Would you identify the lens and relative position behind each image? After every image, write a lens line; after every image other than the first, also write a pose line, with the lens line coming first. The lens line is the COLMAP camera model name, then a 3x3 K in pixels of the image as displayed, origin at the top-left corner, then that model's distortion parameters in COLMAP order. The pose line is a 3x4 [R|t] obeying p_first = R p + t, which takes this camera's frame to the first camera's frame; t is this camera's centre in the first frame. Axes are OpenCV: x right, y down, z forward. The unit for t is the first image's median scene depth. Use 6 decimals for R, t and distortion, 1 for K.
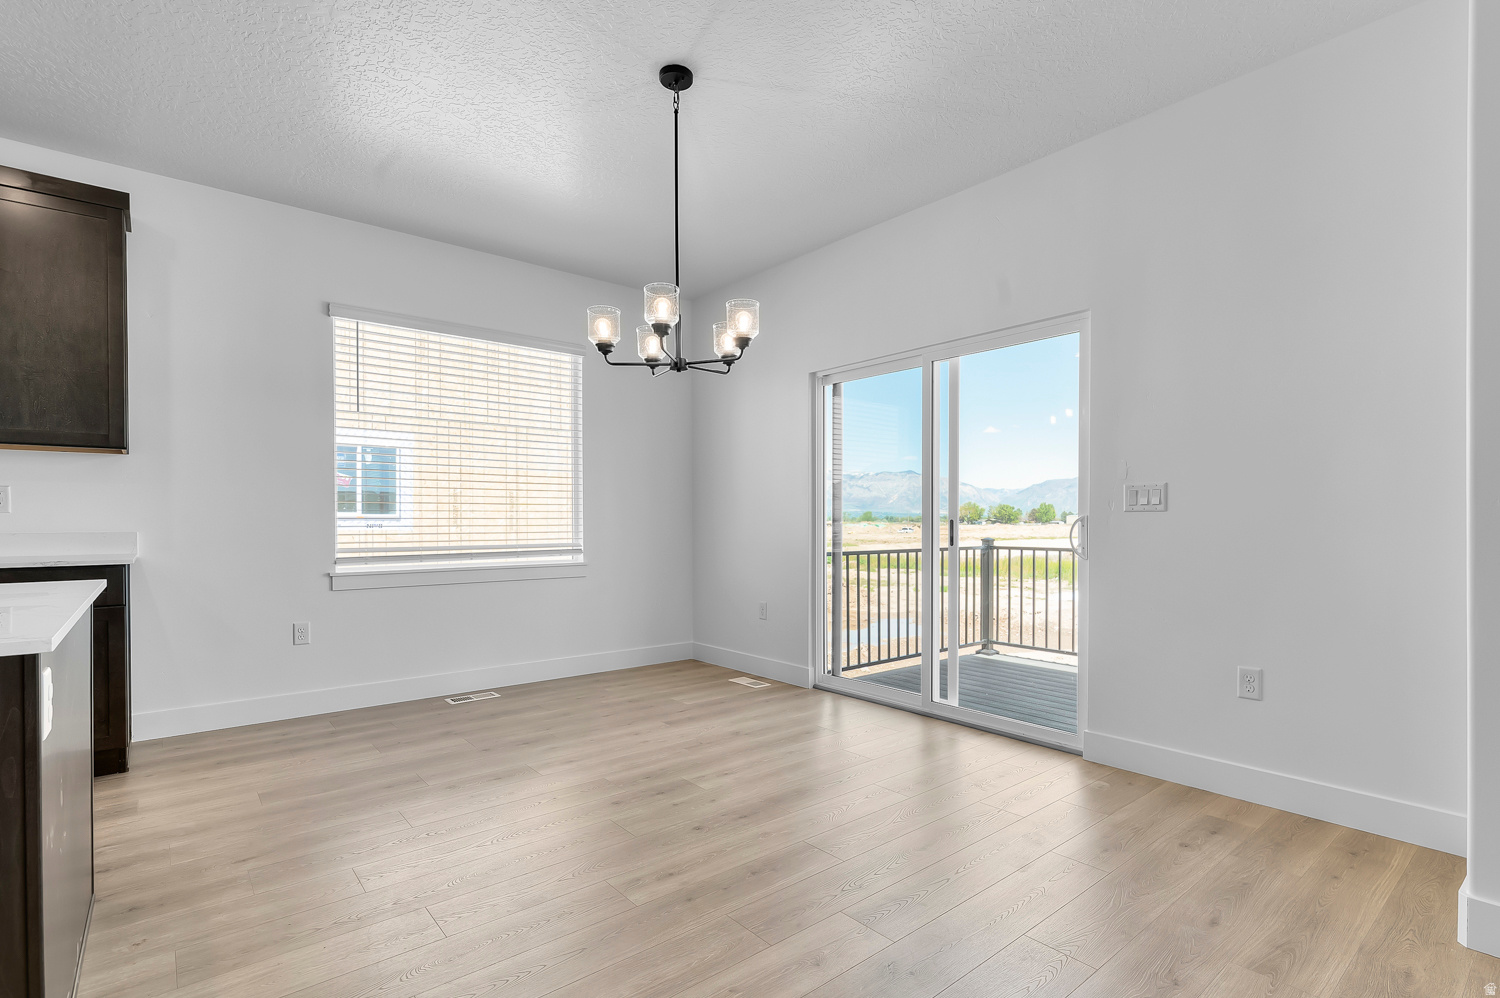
lens RADIAL K [[738.4, 0, 748.0], [0, 738.4, 523.7], [0, 0, 1]] dist [0.078639, 0.000257]
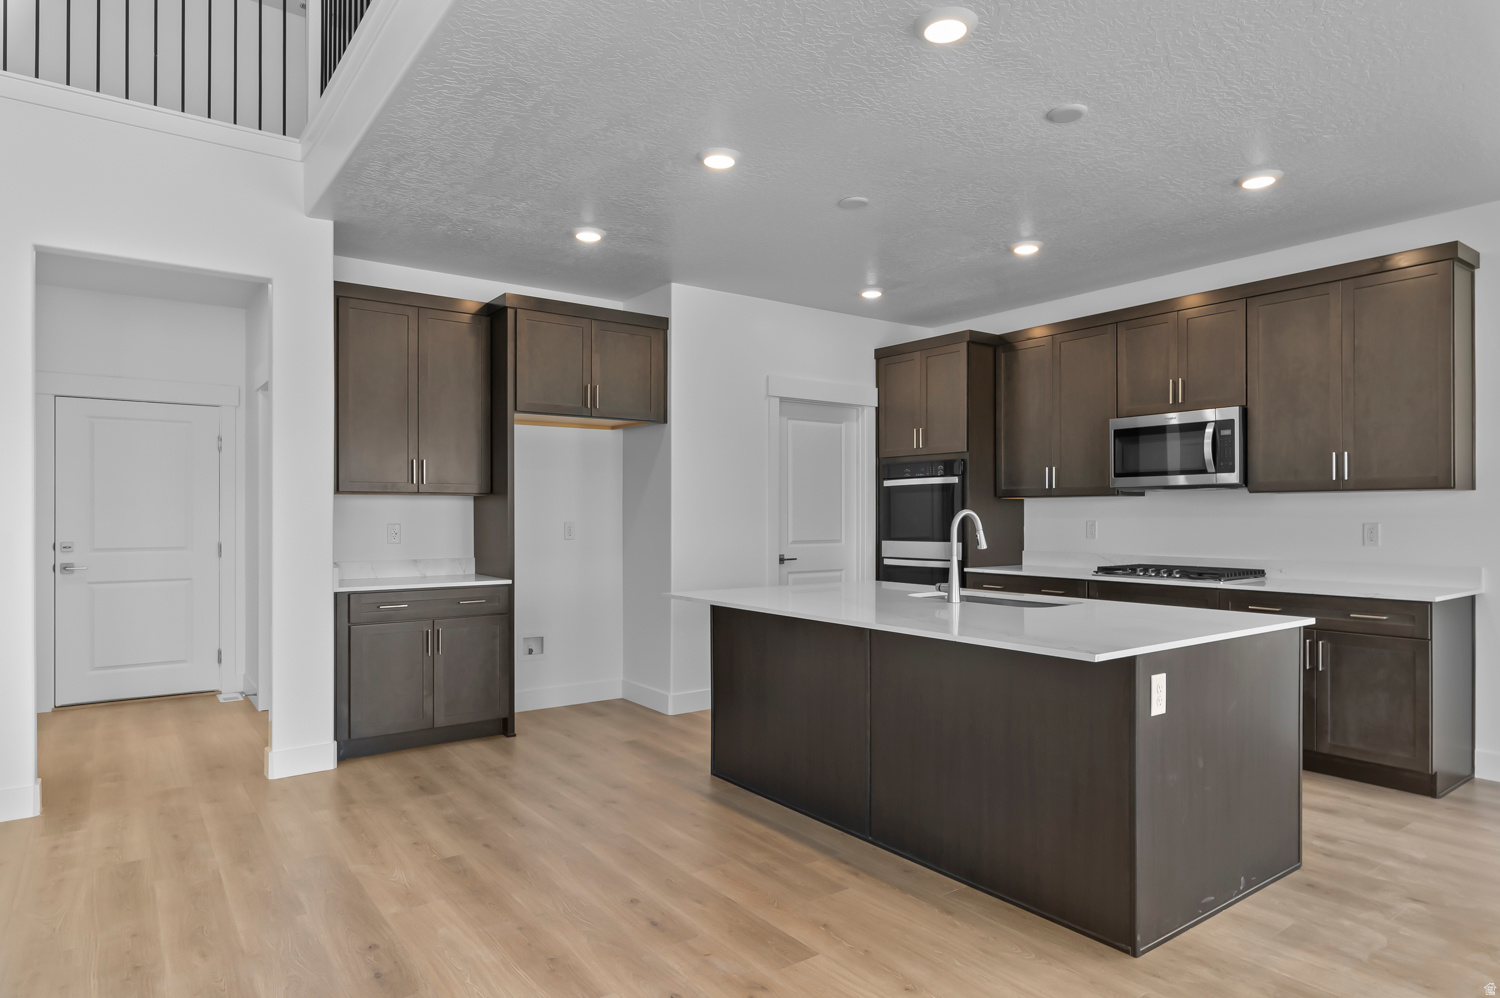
lens RADIAL K [[869.8, 0, 750.0], [0, 869.8, 499.0], [0, 0, 1]] dist [-0.002406, -0.001628]
pose [[-0.017737, -0.028904, -0.999425, 0.347065], [-0.010555, 0.999532, -0.028720, -0.036540], [0.999787, 0.010040, -0.018033, 0.084055]]
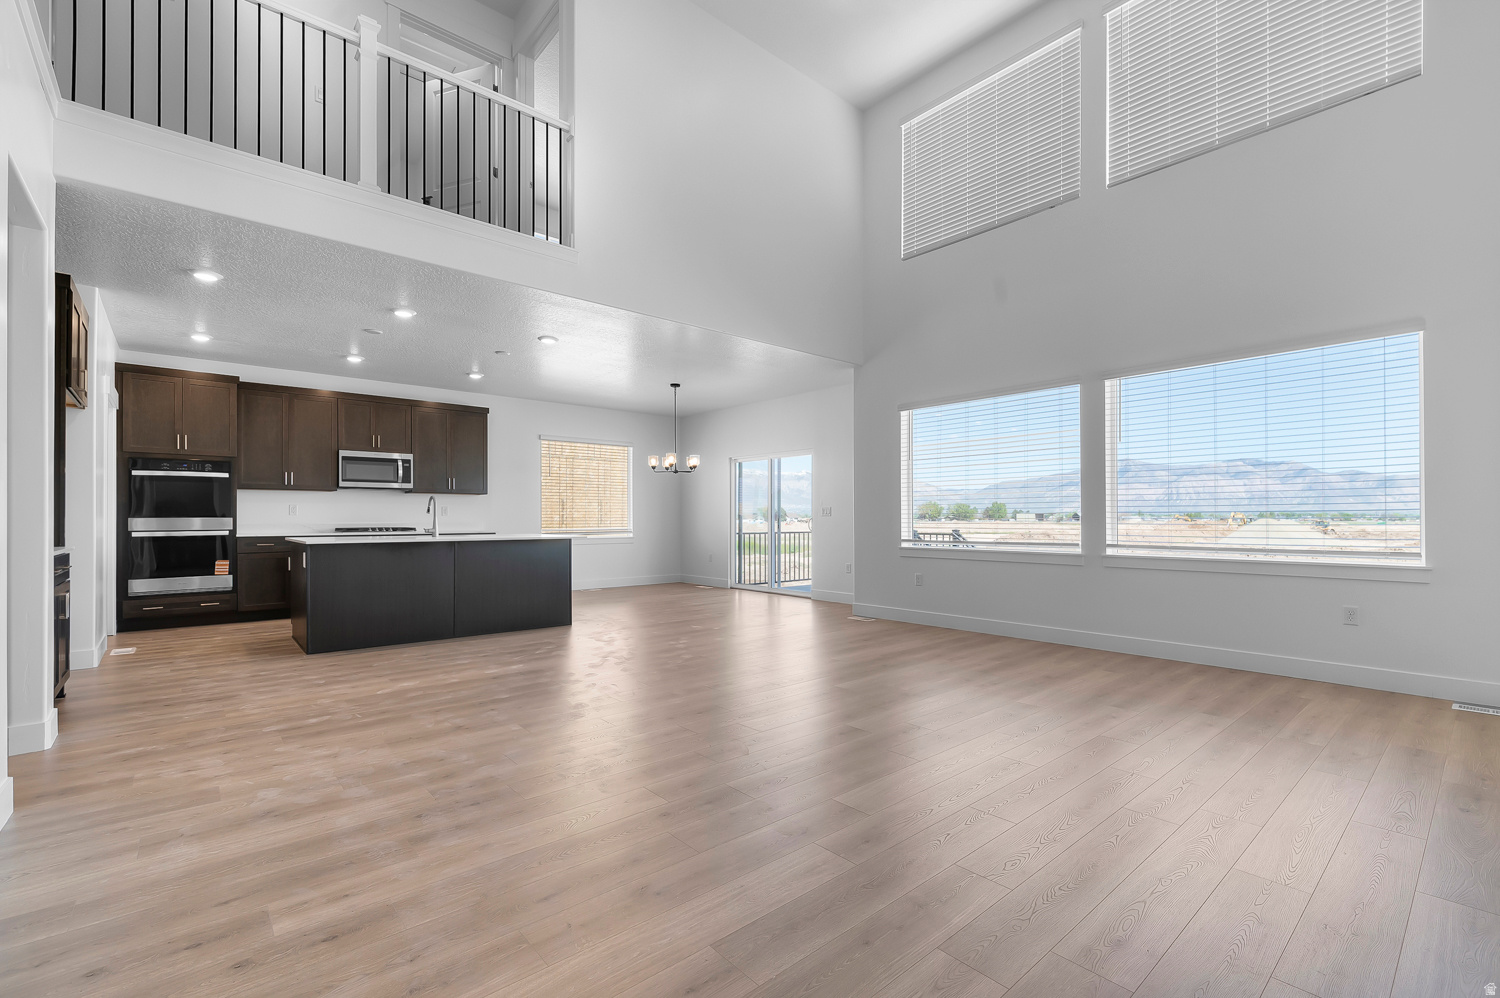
lens RADIAL K [[657.6, 0, 750.0], [0, 657.6, 499.0], [0, 0, 1]] dist [-0.000065, -0.000030]
pose [[0.999630, -0.002457, 0.027098, 0.112888], [0.003411, 0.999373, -0.035238, 0.009685], [-0.026994, 0.035317, 0.999012, -1.373110]]
